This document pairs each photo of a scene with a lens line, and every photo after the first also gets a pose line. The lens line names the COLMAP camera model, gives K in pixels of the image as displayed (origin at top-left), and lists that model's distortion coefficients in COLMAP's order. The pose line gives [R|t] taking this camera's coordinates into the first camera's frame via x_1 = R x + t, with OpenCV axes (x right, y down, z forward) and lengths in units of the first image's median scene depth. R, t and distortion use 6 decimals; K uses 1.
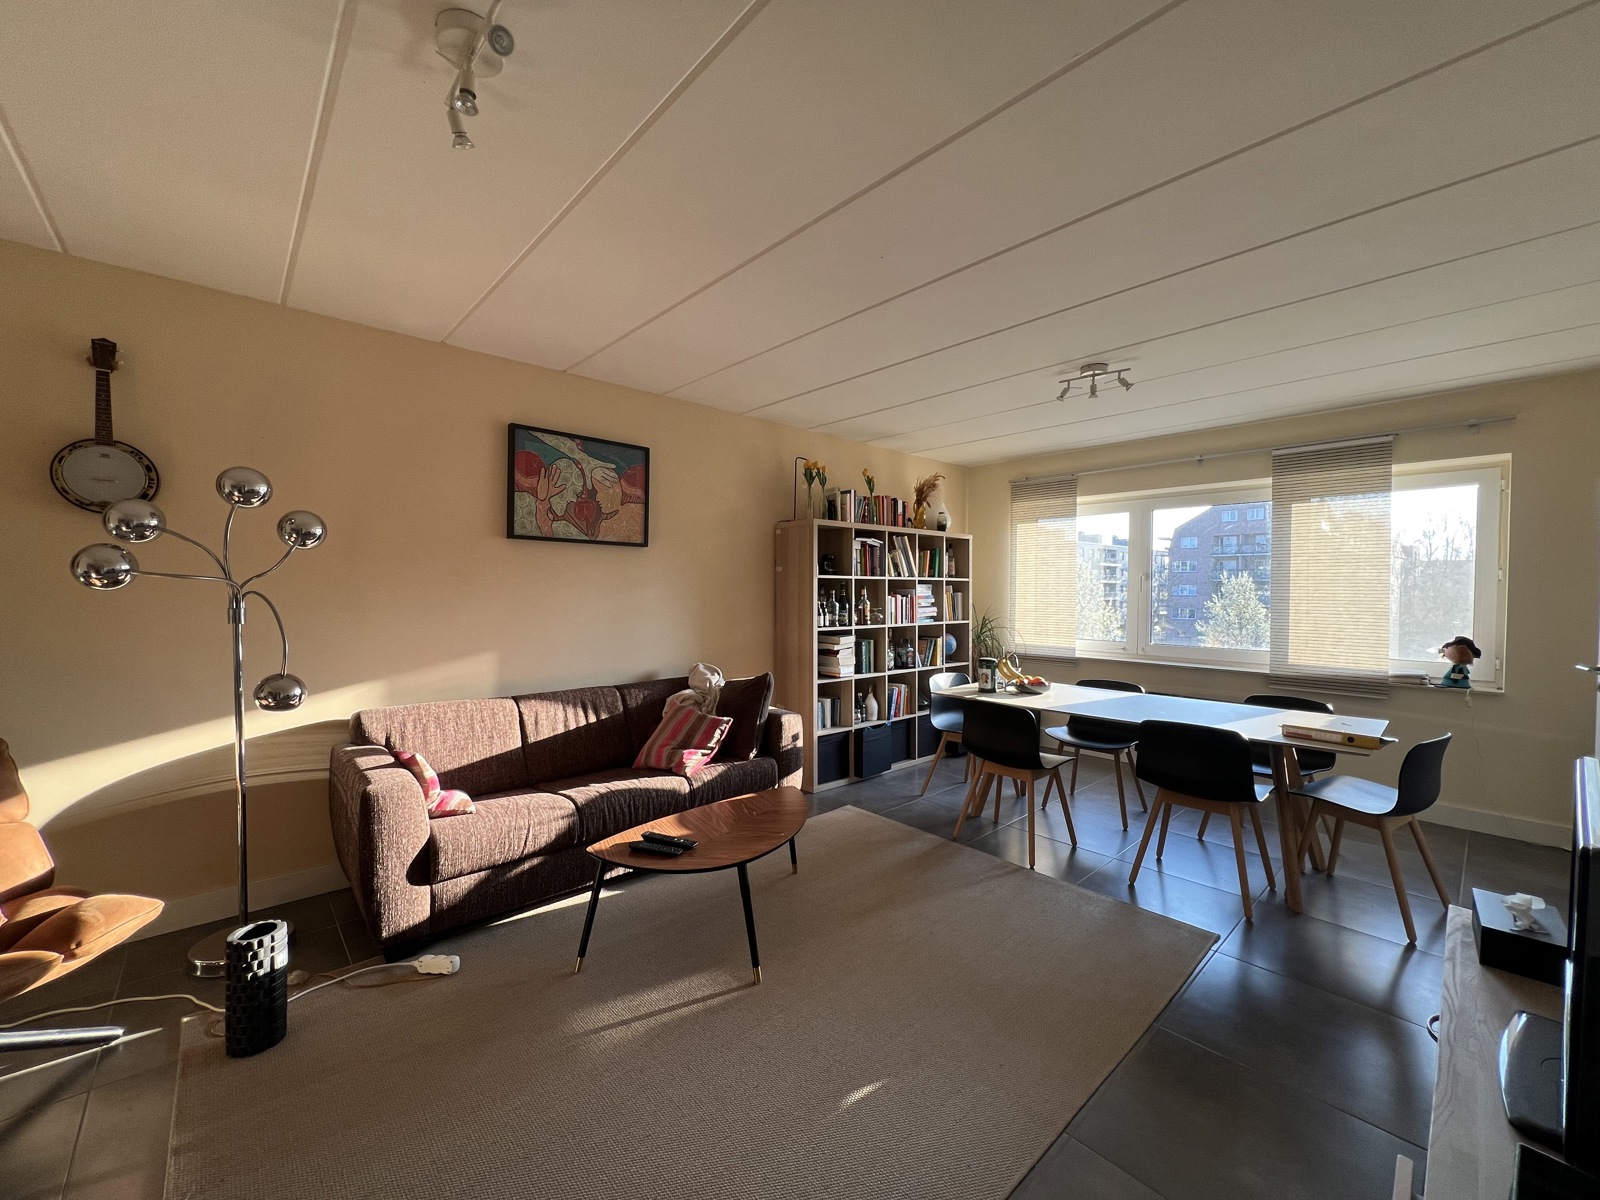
lens RADIAL K [[640.5, 0, 799.0], [0, 640.5, 597.3], [0, 0, 1]] dist [0.001983, 0.000348]
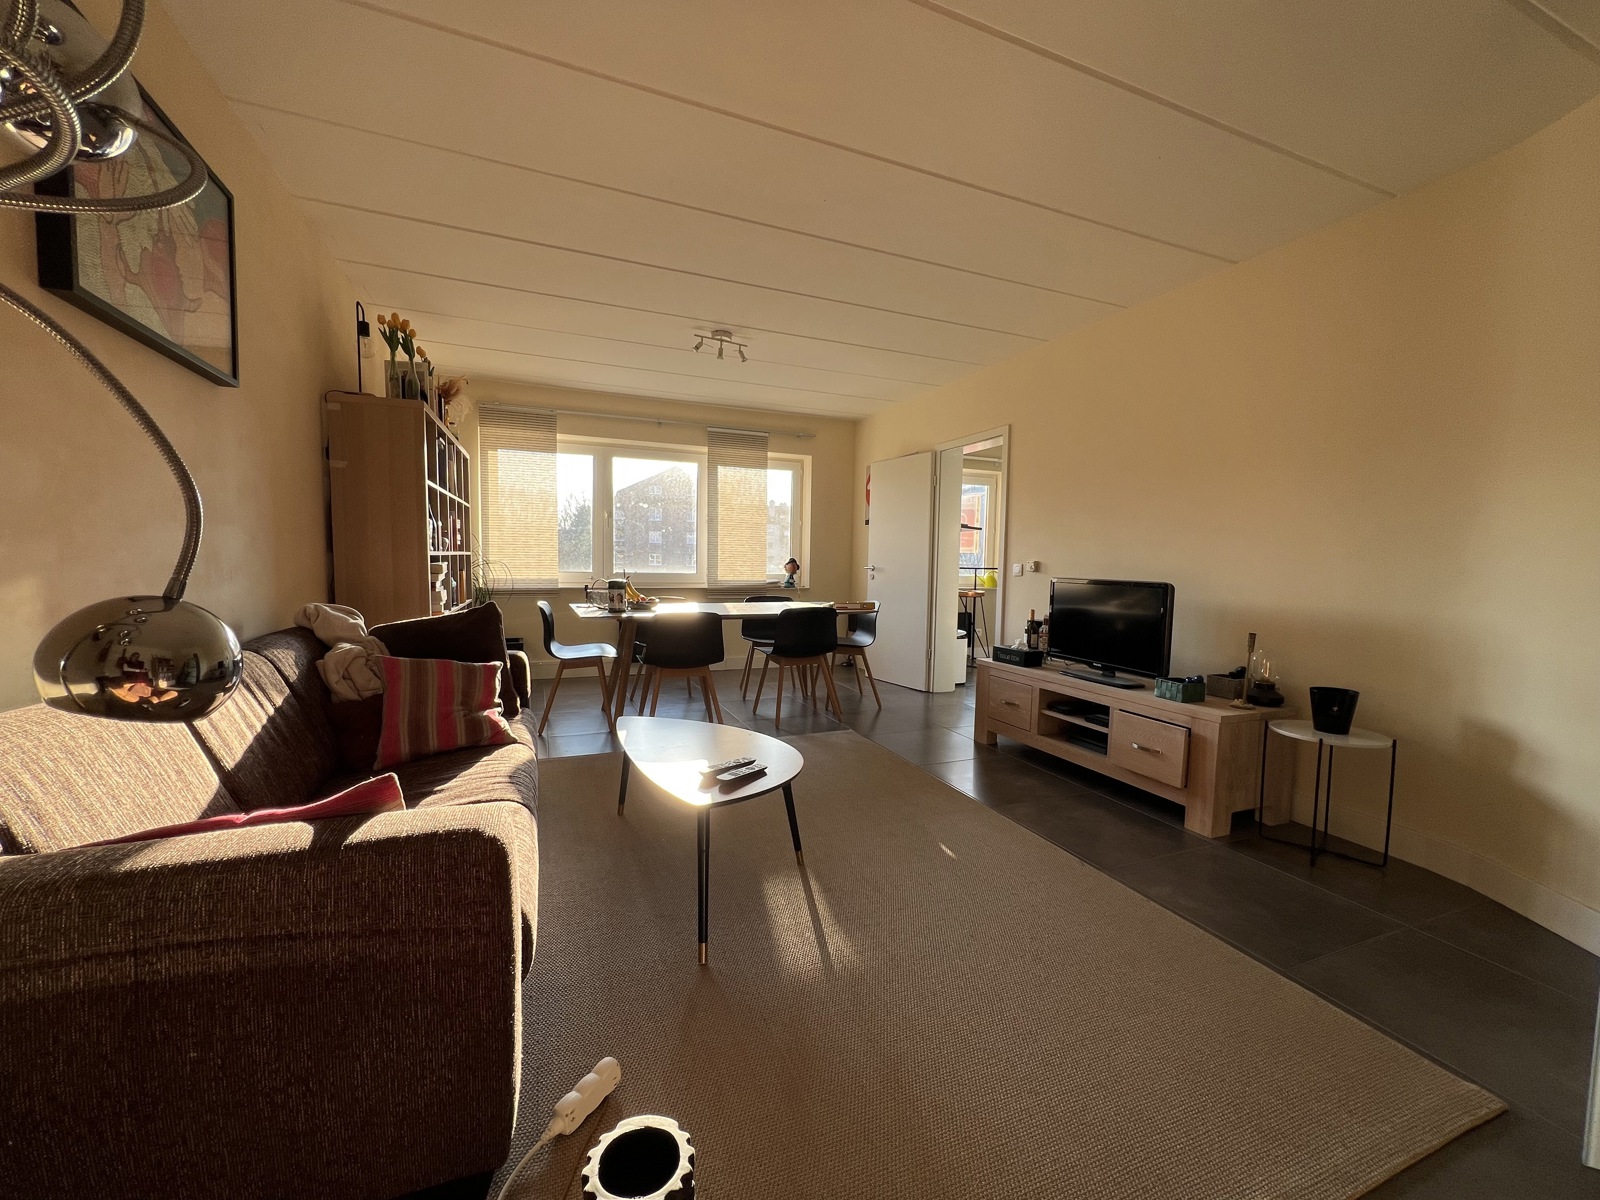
lens RADIAL K [[640.5, 0, 797.7], [0, 640.5, 601.4], [0, 0, 1]] dist [0.001983, 0.000348]
pose [[0.345114, -0.061127, 0.936568, -0.586956], [-0.005309, 0.997734, 0.067076, 0.059894], [-0.938546, -0.028121, 0.344007, 0.377172]]
